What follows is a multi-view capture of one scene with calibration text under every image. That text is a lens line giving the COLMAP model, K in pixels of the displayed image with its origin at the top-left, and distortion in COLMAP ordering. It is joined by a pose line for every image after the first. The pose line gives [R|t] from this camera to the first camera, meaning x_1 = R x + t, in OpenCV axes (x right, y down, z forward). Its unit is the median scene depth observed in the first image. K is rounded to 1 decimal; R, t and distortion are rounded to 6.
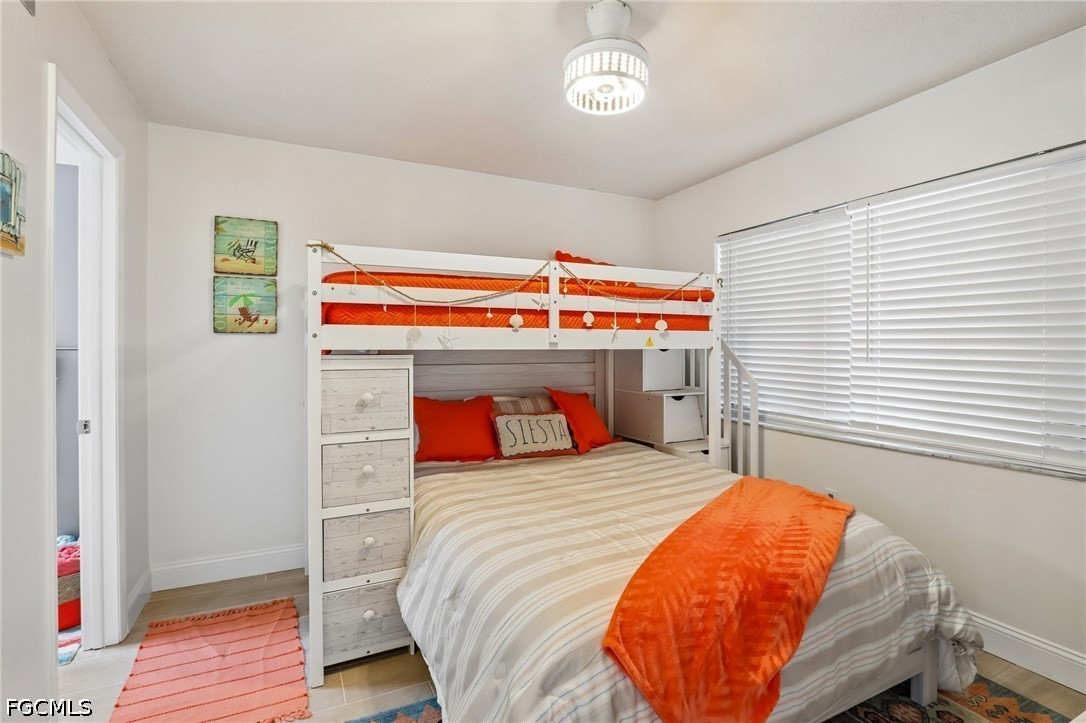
lens RADIAL K [[506.9, 0, 537.3], [0, 506.9, 365.6], [0, 0, 1]] dist [-0.012509, -0.000126]
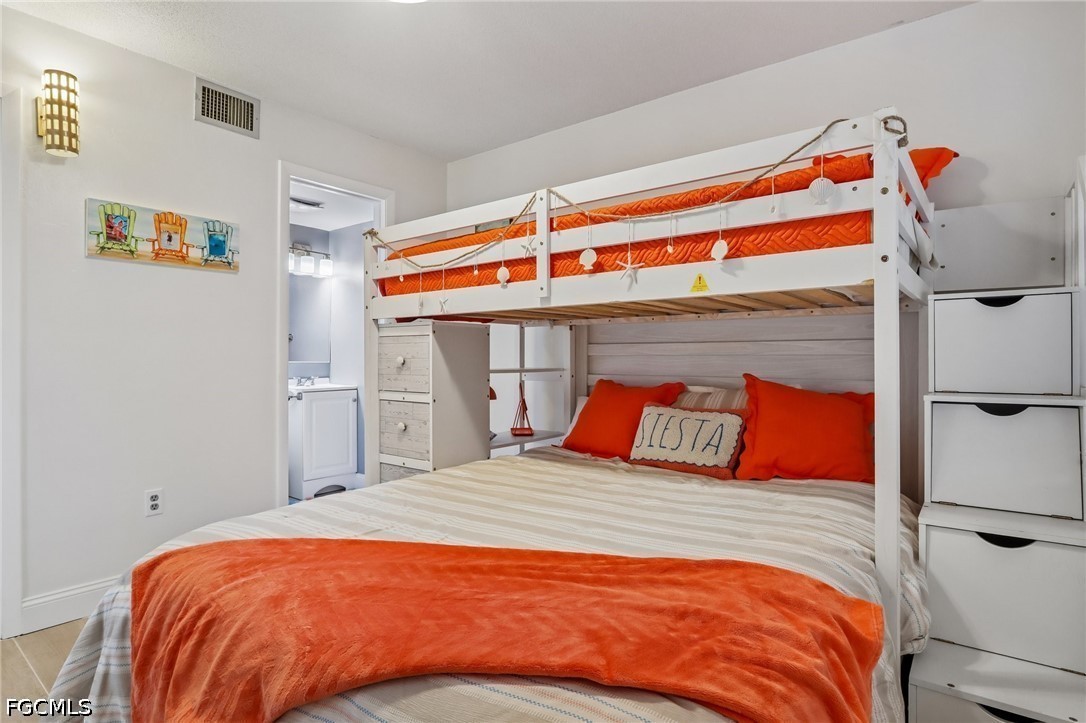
lens RADIAL K [[579.7, 0, 543.0], [0, 579.7, 361.5], [0, 0, 1]] dist [0.000951, 0.000058]
pose [[0.430462, 0.007763, -0.902575, 0.815628], [-0.027361, 0.999616, -0.004452, 0.053065], [0.902194, 0.026611, 0.430509, 0.634785]]
